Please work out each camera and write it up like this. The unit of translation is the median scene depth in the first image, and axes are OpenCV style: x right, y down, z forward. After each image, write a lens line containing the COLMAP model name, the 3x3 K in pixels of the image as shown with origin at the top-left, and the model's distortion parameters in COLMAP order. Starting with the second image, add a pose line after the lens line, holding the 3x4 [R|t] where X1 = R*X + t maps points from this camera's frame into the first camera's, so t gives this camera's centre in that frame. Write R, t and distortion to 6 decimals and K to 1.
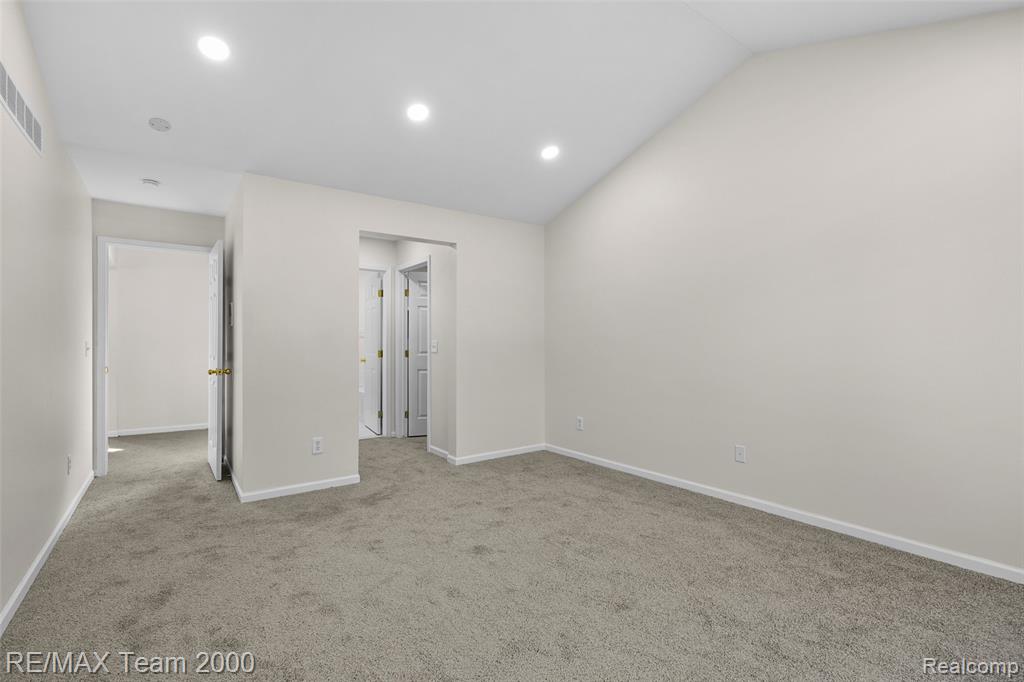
lens RADIAL K [[474.0, 0, 512.0], [0, 474.0, 341.0], [0, 0, 1]] dist [-0.001870, -0.000260]
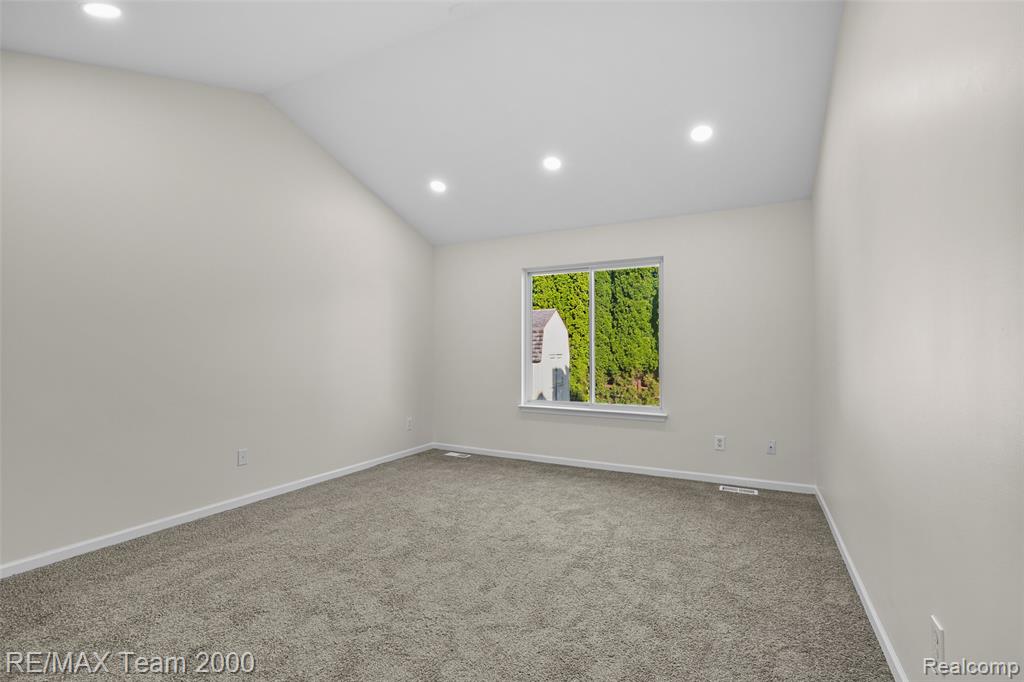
lens RADIAL K [[474.0, 0, 512.0], [0, 474.0, 341.0], [0, 0, 1]] dist [-0.001870, -0.000260]
pose [[-0.460645, 0.014567, 0.887465, -0.749754], [-0.011312, 0.999688, -0.022280, -0.003211], [-0.887513, -0.020302, -0.460336, 0.983592]]
